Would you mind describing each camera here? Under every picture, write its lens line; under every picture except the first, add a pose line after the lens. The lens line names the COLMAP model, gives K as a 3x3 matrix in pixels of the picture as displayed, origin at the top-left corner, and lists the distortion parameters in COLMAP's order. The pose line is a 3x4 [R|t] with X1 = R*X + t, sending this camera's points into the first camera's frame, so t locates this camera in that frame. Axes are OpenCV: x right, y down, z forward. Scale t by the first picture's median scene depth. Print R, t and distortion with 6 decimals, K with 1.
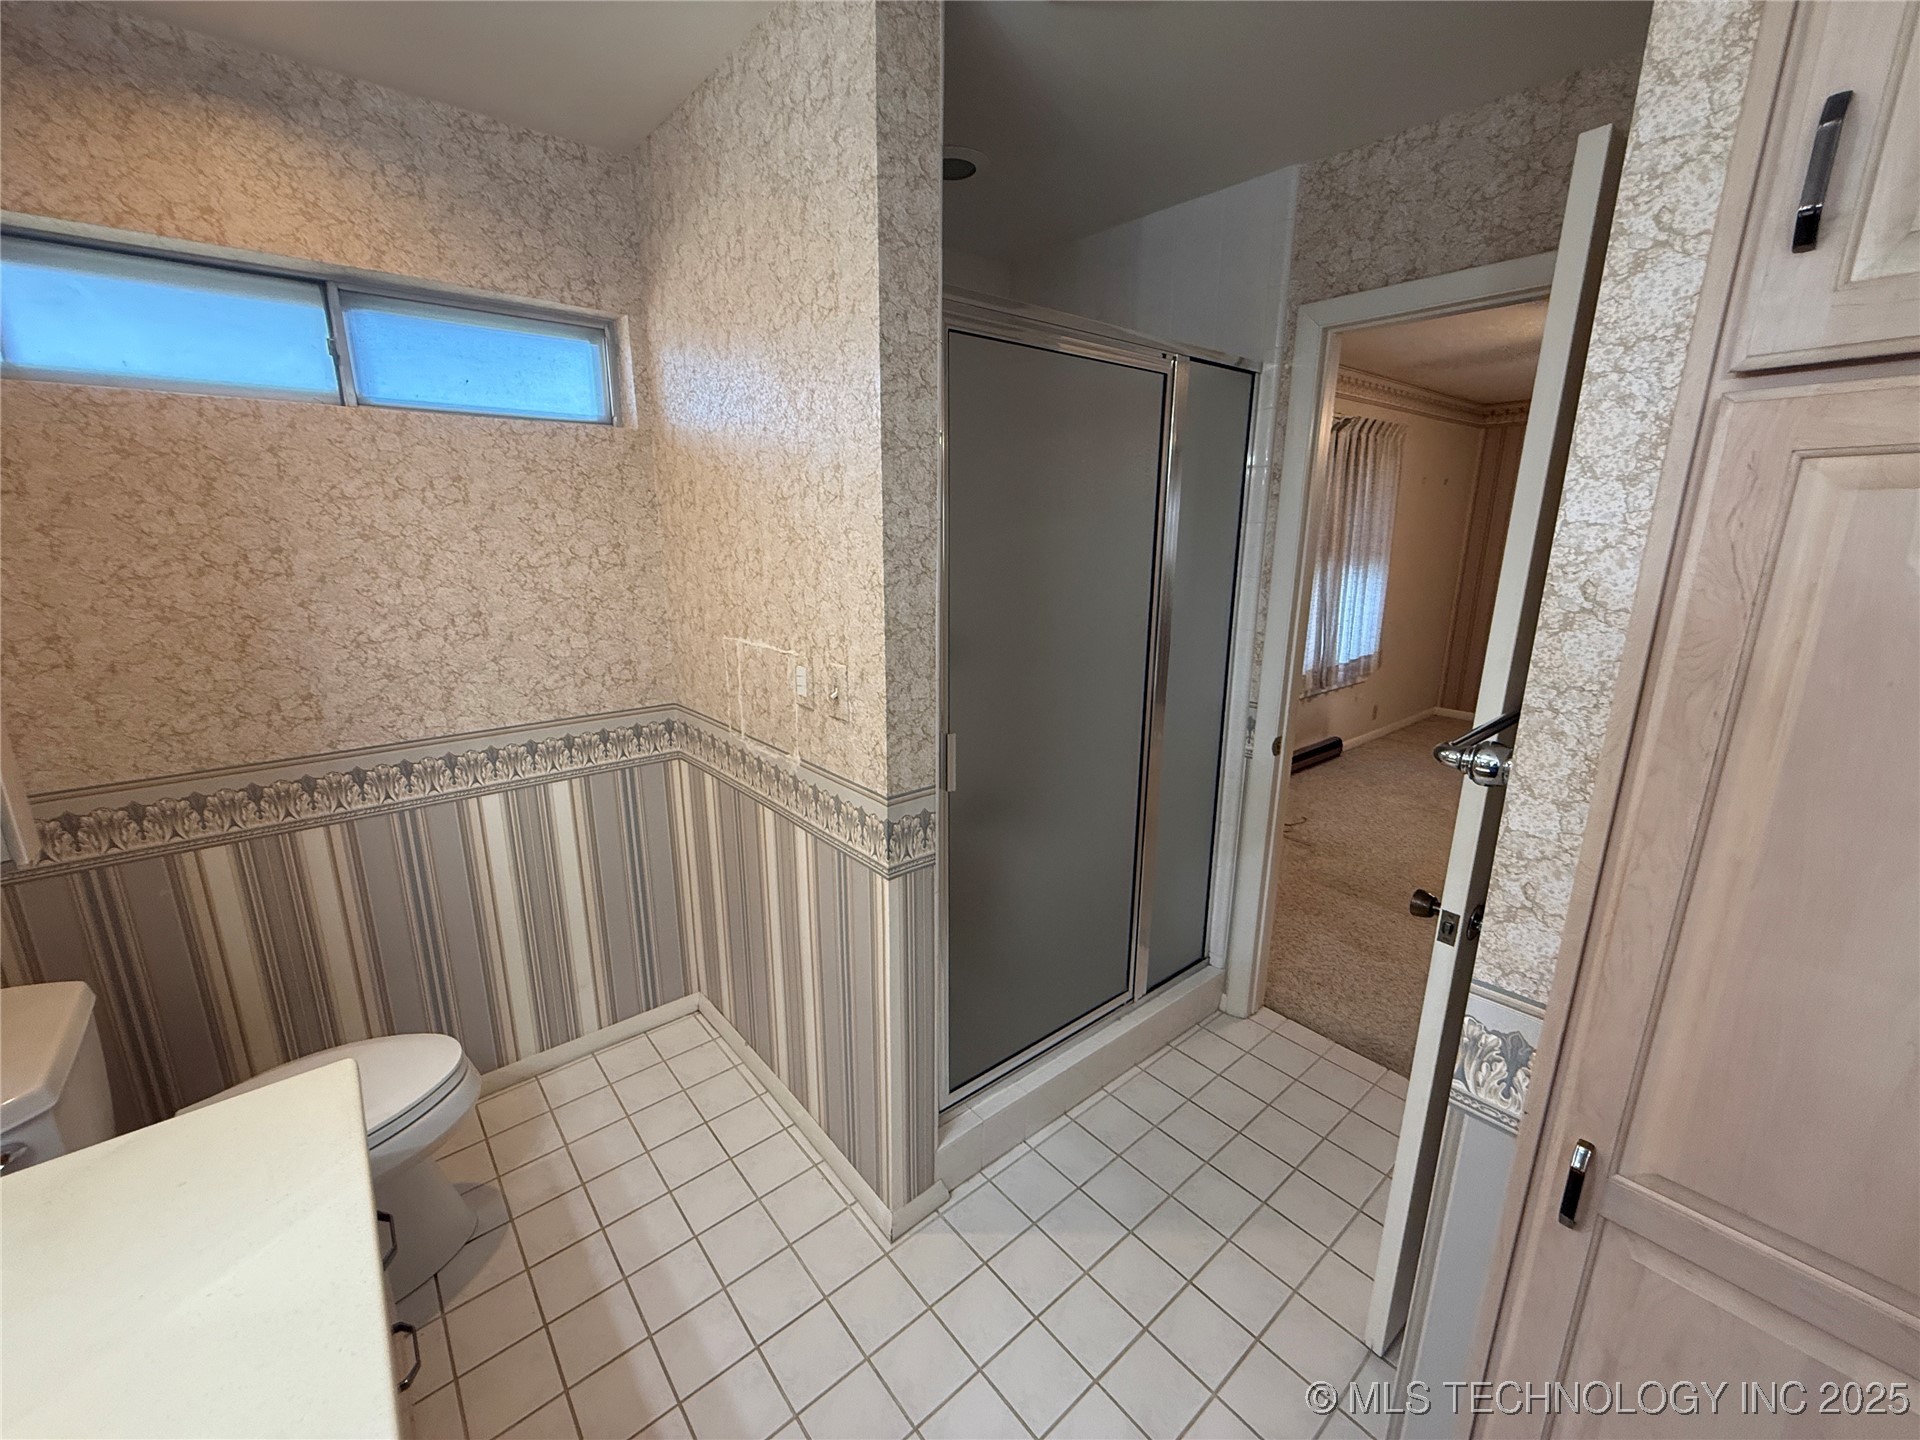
lens RADIAL K [[766.7, 0, 951.7], [0, 766.7, 719.7], [0, 0, 1]] dist [-0.000370, 0.000098]
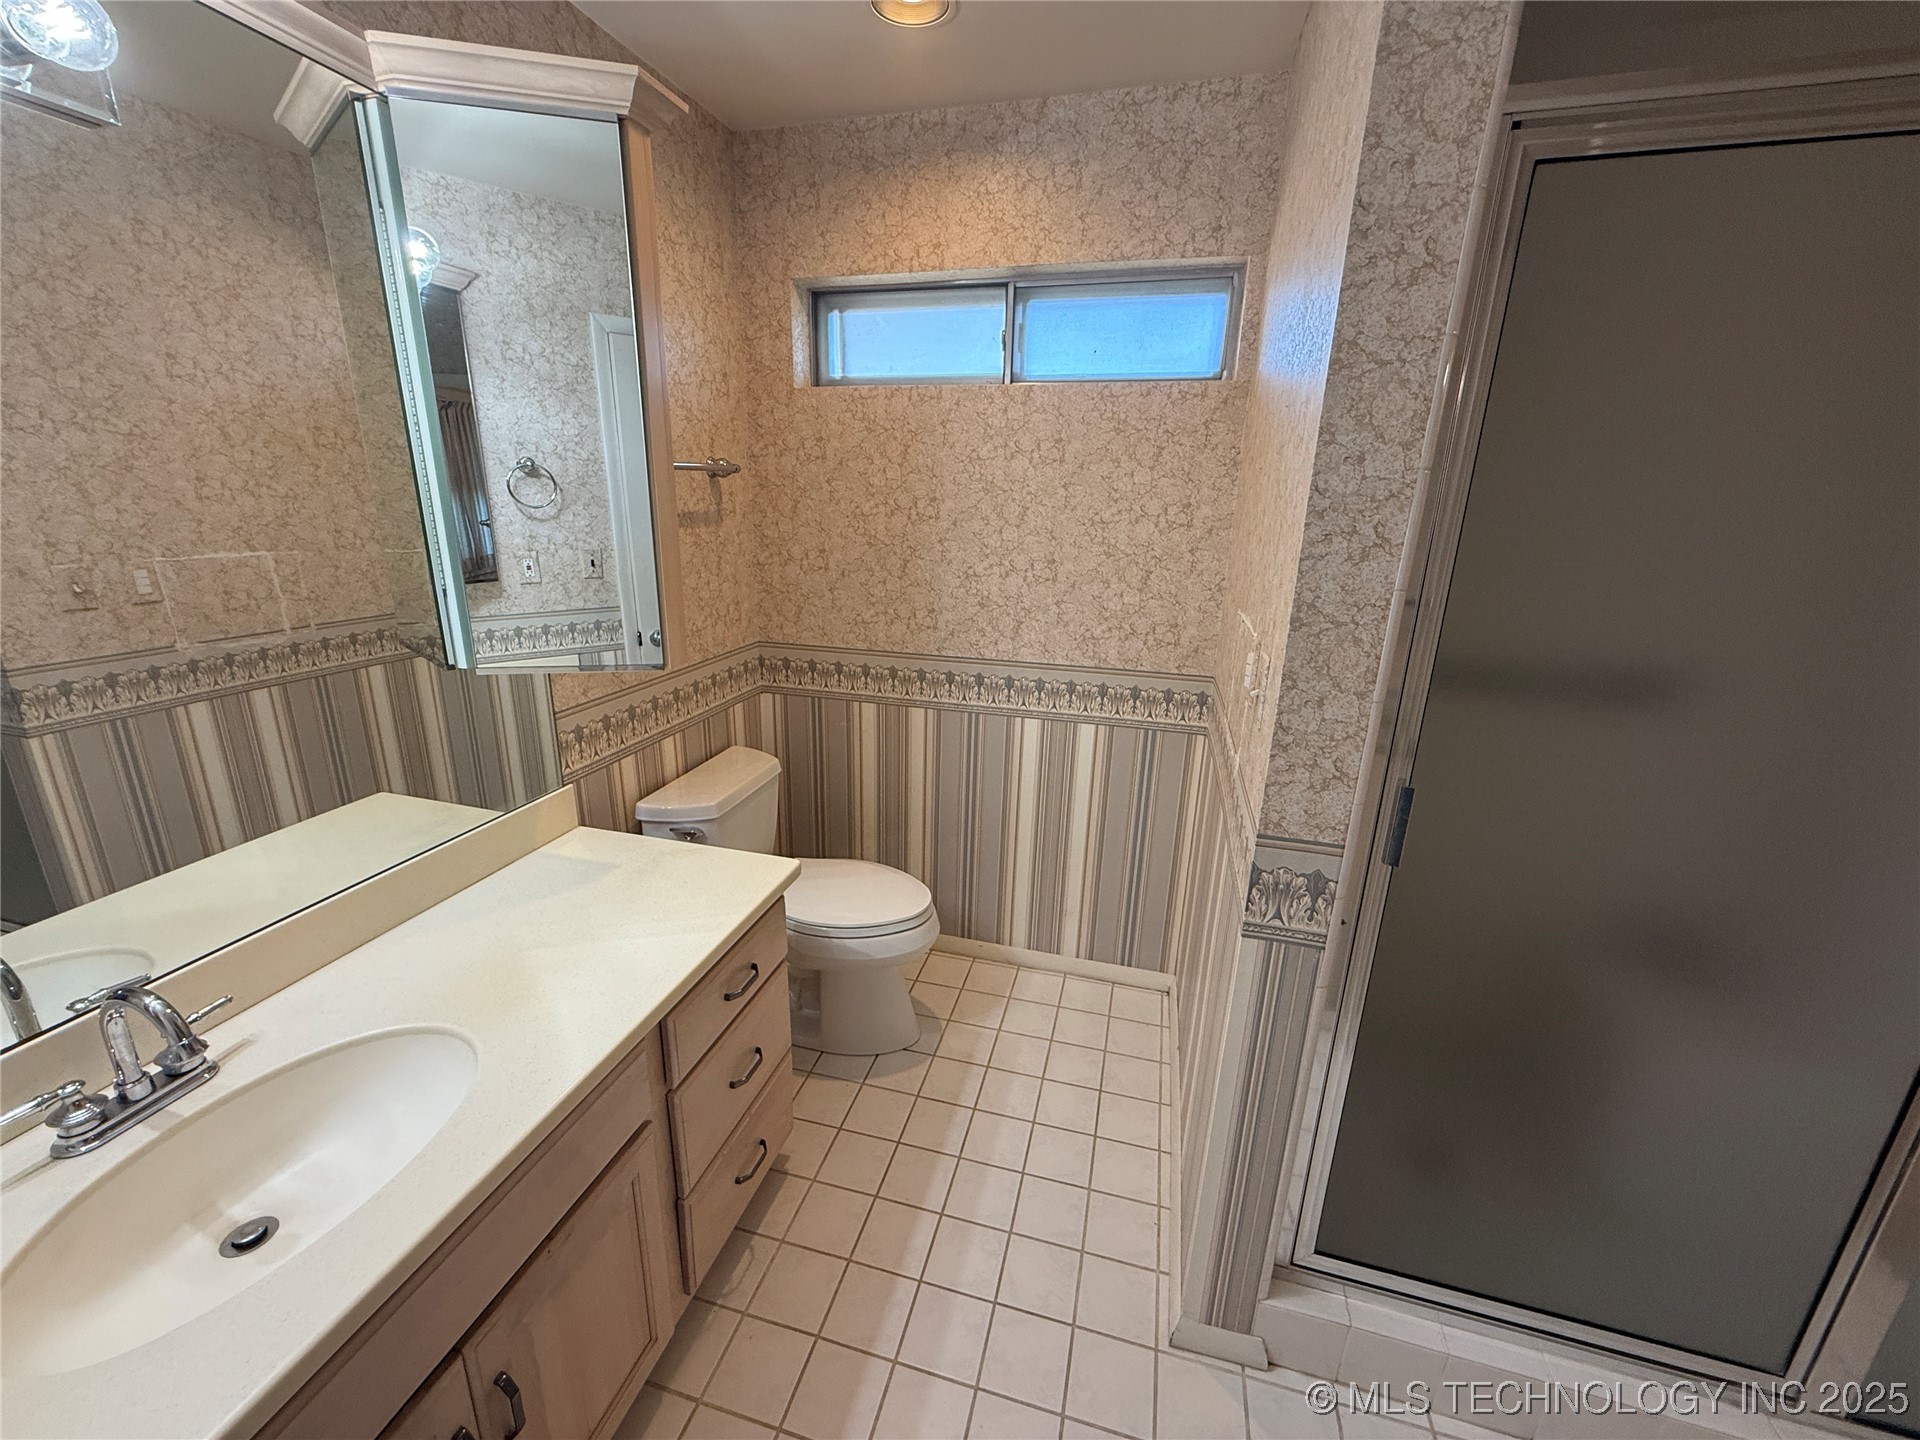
lens RADIAL K [[766.7, 0, 951.7], [0, 766.7, 719.7], [0, 0, 1]] dist [-0.000370, 0.000098]
pose [[0.567055, 0.245424, -0.786267, 0.257118], [-0.220515, 0.964967, 0.142168, -0.041214], [0.793613, 0.092766, 0.601309, 0.224991]]
